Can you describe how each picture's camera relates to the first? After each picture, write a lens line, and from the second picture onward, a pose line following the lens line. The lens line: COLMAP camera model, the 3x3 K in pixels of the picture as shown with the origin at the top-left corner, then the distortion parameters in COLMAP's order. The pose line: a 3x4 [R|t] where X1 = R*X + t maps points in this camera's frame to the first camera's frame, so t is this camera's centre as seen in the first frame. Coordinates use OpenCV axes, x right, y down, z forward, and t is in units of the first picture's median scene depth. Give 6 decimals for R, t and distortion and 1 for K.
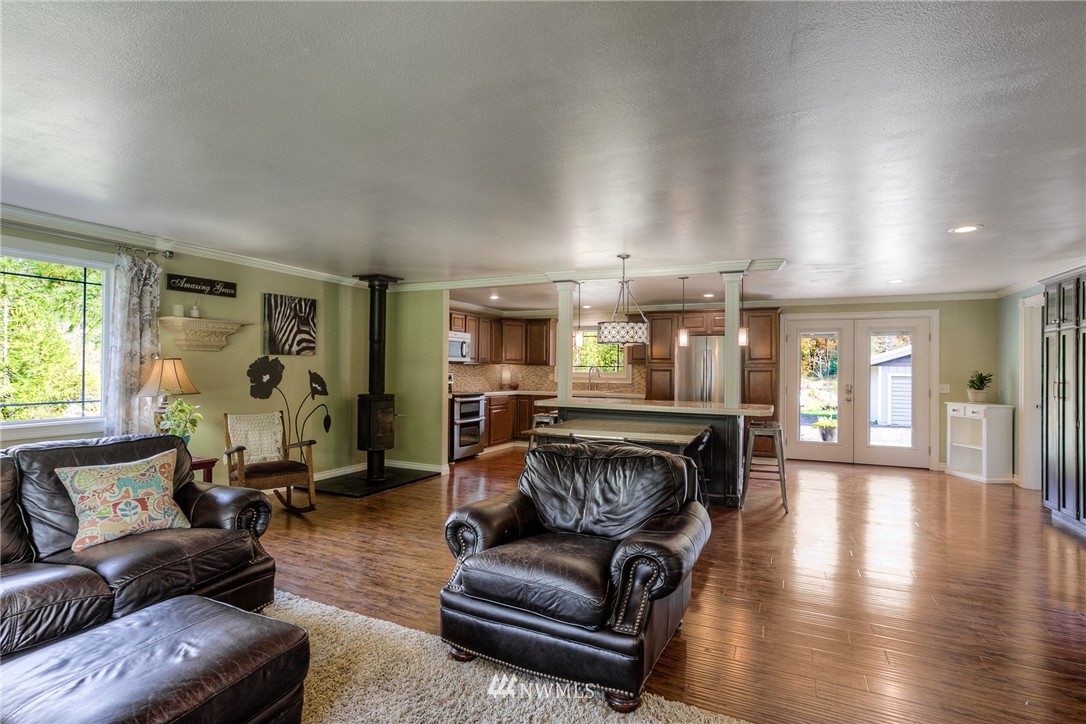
lens RADIAL K [[539.9, 0, 533.8], [0, 539.9, 363.0], [0, 0, 1]] dist [-0.054877, 0.034317]
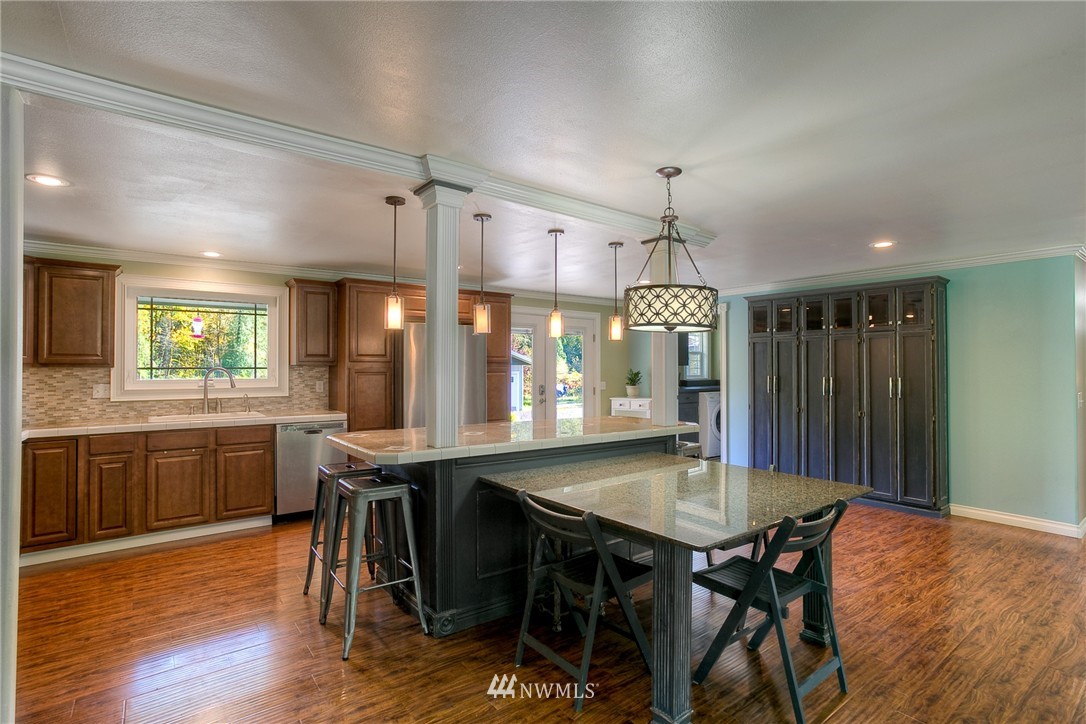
lens RADIAL K [[539.9, 0, 533.8], [0, 539.9, 363.0], [0, 0, 1]] dist [-0.054877, 0.034317]
pose [[0.466626, 0.000152, 0.884455, -0.319784], [0.000098, 1.000000, -0.000223, 0.002643], [-0.884455, 0.000191, 0.466626, 0.734929]]
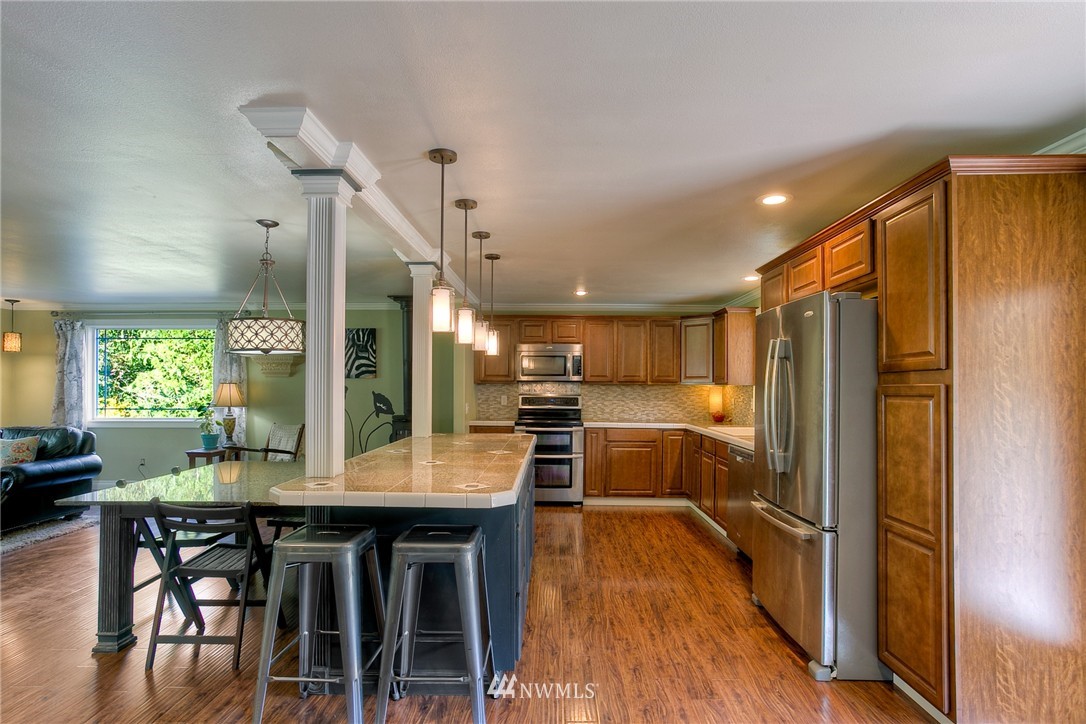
lens RADIAL K [[532.5, 0, 552.3], [0, 532.5, 375.9], [0, 0, 1]] dist [-0.078146, 0.032157]
pose [[0.430363, -0.024344, -0.902328, 0.754313], [0.009431, 0.999703, -0.022473, 0.009532], [0.902607, 0.001162, 0.430465, 0.871978]]
